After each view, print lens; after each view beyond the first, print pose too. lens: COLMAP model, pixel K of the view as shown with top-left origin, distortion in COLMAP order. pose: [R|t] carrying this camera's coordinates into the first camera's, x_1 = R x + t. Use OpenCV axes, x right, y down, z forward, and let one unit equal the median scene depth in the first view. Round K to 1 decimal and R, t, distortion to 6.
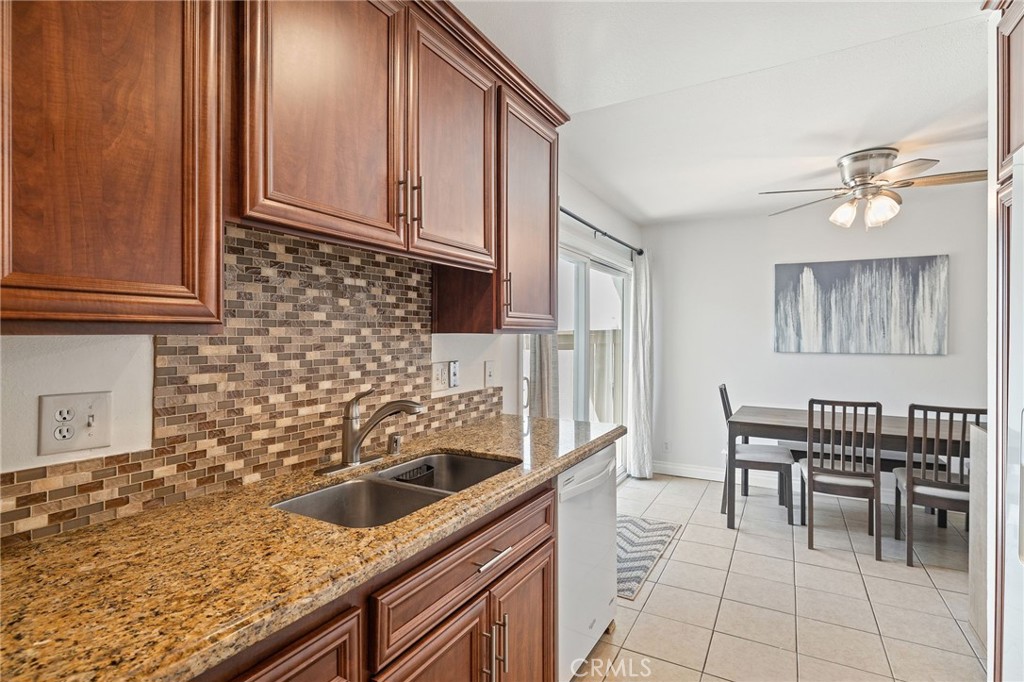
lens RADIAL K [[502.1, 0, 512.0], [0, 502.1, 341.0], [0, 0, 1]] dist [-0.001230, -0.000444]
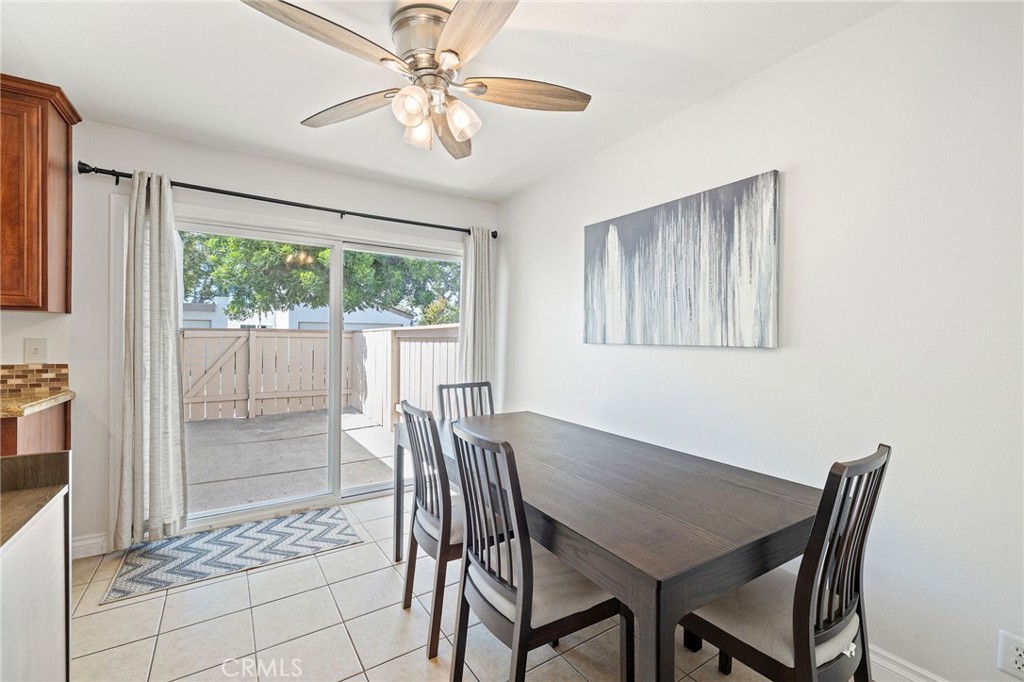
lens RADIAL K [[431.9, 0, 510.0], [0, 431.9, 340.3], [0, 0, 1]] dist [-0.001995, -0.000116]
pose [[0.885655, 0.006531, -0.464299, 0.801385], [-0.009889, 0.999940, -0.004797, 0.023456], [0.464239, 0.008840, 0.885666, 0.417657]]
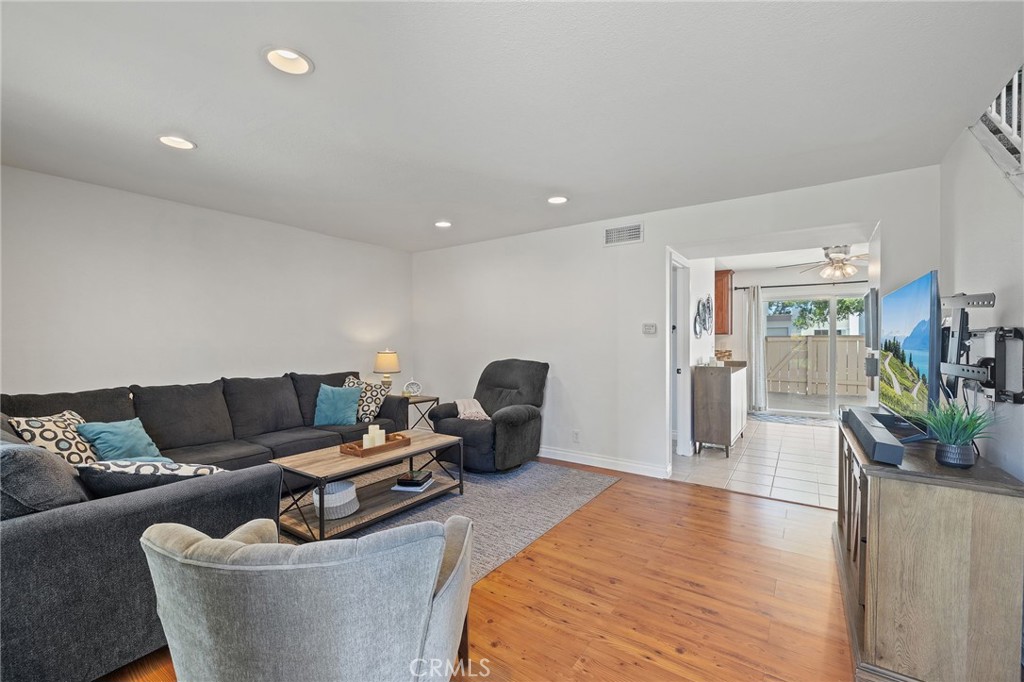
lens RADIAL K [[431.9, 0, 510.0], [0, 431.9, 340.3], [0, 0, 1]] dist [-0.001995, -0.000116]
pose [[-0.099368, -0.001096, -0.995050, 1.968631], [-0.009442, 0.999955, -0.000158, 0.025156], [0.995006, 0.009380, -0.099374, -0.120208]]
